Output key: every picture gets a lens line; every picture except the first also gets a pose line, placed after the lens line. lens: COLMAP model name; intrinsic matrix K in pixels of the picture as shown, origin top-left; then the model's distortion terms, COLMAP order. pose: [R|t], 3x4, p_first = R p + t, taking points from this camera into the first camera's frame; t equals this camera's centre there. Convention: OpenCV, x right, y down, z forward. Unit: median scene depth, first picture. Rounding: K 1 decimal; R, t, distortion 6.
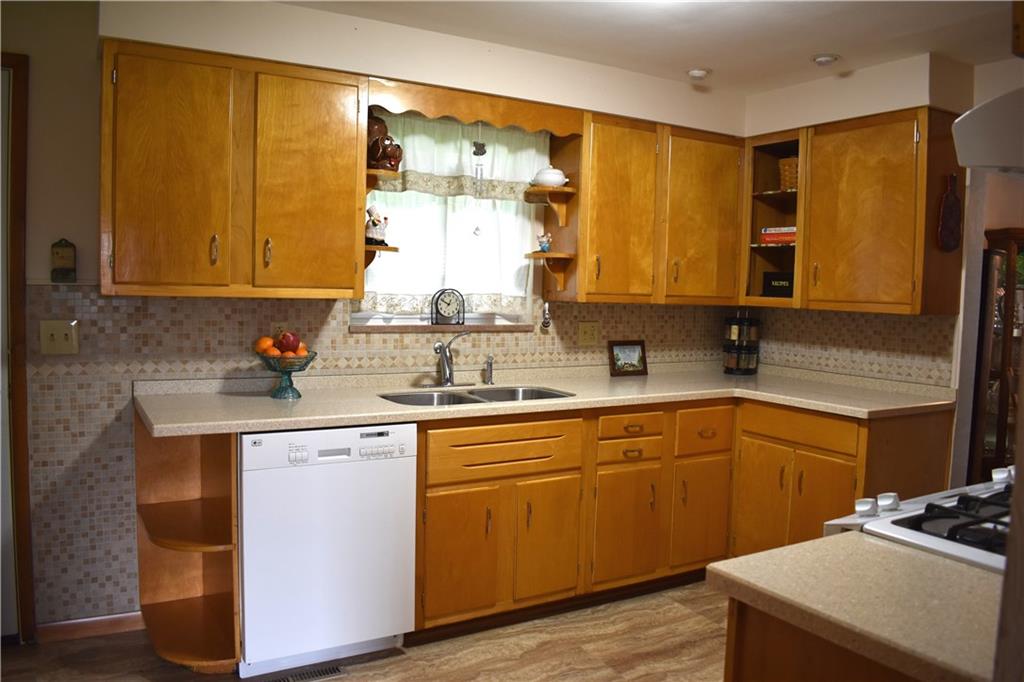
lens RADIAL K [[793.9, 0, 513.1], [0, 793.9, 343.2], [0, 0, 1]] dist [-0.087337, -0.002286]
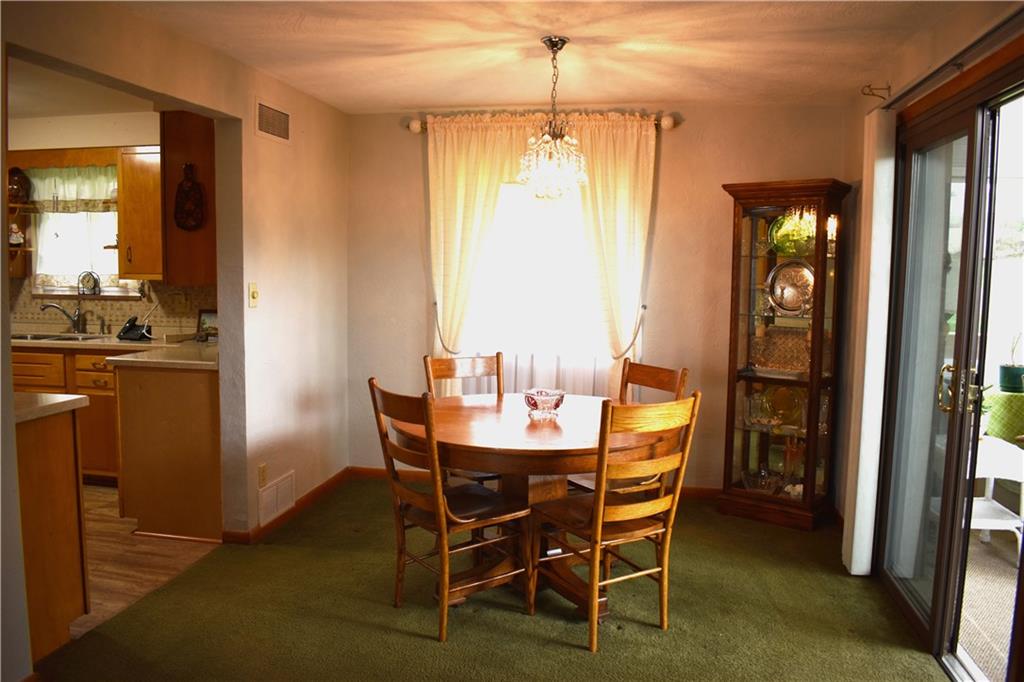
lens RADIAL K [[793.9, 0, 512.0], [0, 793.9, 341.5], [0, 0, 1]] dist [-0.087337, -0.002286]
pose [[0.766498, 0.044790, -0.640683, 1.553302], [-0.042215, 0.998922, 0.019330, 0.003869], [0.640858, 0.012230, 0.767562, 0.375458]]
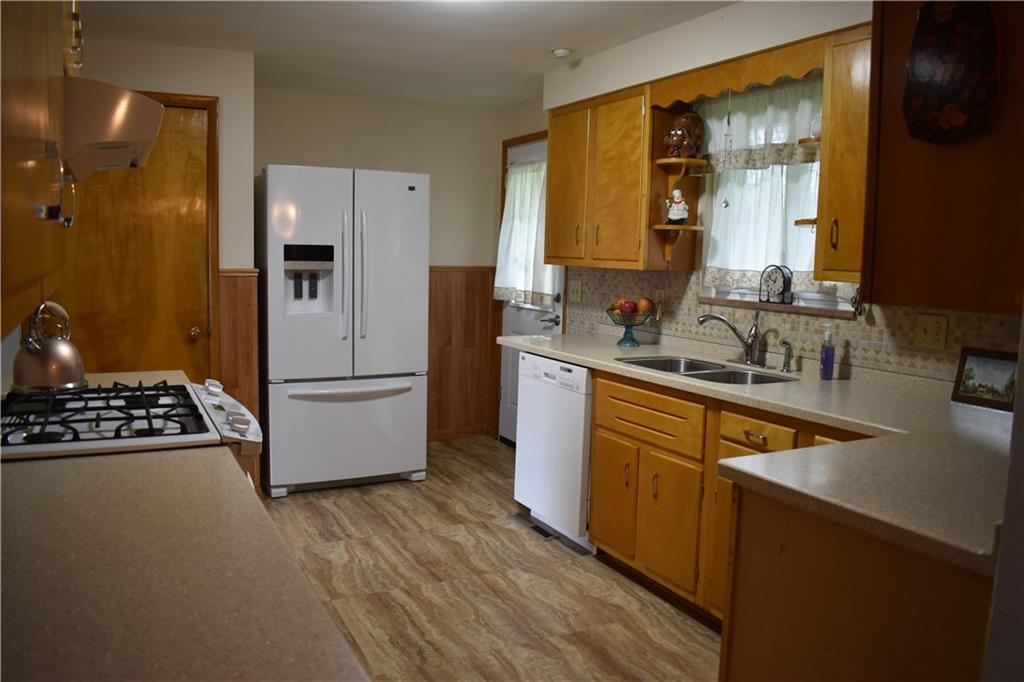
lens RADIAL K [[793.9, 0, 515.9], [0, 793.9, 336.7], [0, 0, 1]] dist [-0.087337, -0.002286]
pose [[-0.042684, 0.079217, -0.995943, 0.882513], [-0.099891, 0.991518, 0.083146, -0.031396], [0.994082, 0.103035, -0.034409, 0.740447]]
